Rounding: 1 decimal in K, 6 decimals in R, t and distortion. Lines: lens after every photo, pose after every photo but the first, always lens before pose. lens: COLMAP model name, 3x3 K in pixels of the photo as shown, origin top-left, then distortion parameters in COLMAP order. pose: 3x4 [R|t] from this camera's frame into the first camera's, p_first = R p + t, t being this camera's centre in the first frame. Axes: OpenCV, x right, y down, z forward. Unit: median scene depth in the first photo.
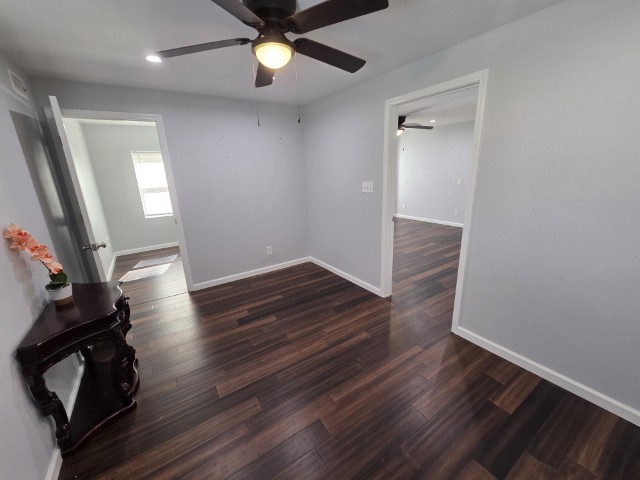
lens RADIAL K [[260.2, 0, 317.3], [0, 260.2, 240.4], [0, 0, 1]] dist [0.003243, -0.001324]
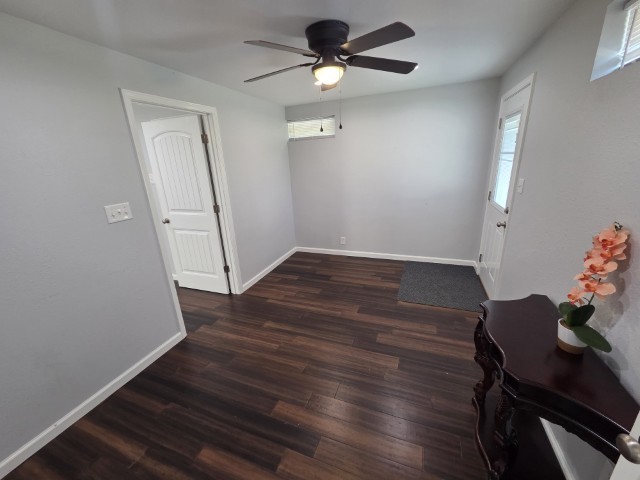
lens RADIAL K [[260.2, 0, 320.6], [0, 260.2, 240.3], [0, 0, 1]] dist [0.003243, -0.001324]
pose [[-0.578515, -0.183102, 0.794855, -0.632296], [0.285357, 0.867467, 0.407519, -0.274366], [-0.764128, 0.462574, -0.449593, 0.976138]]
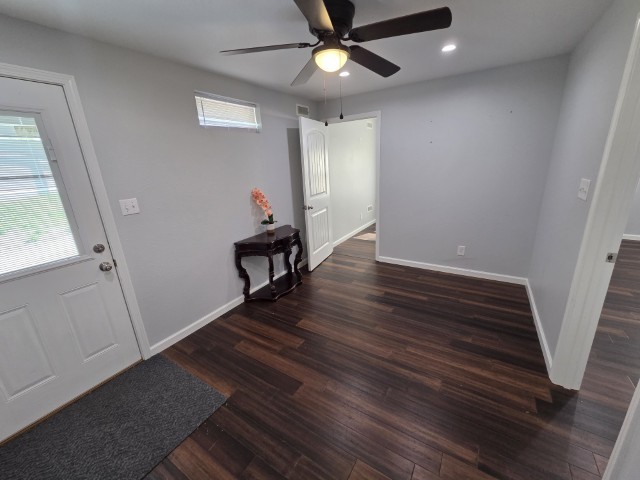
lens RADIAL K [[260.2, 0, 319.7], [0, 260.2, 240.1], [0, 0, 1]] dist [0.003243, -0.001324]
pose [[0.413274, 0.275807, -0.867834, 0.490320], [-0.208050, 0.956419, 0.204884, -0.099431], [0.886521, 0.095879, 0.452645, 0.270219]]
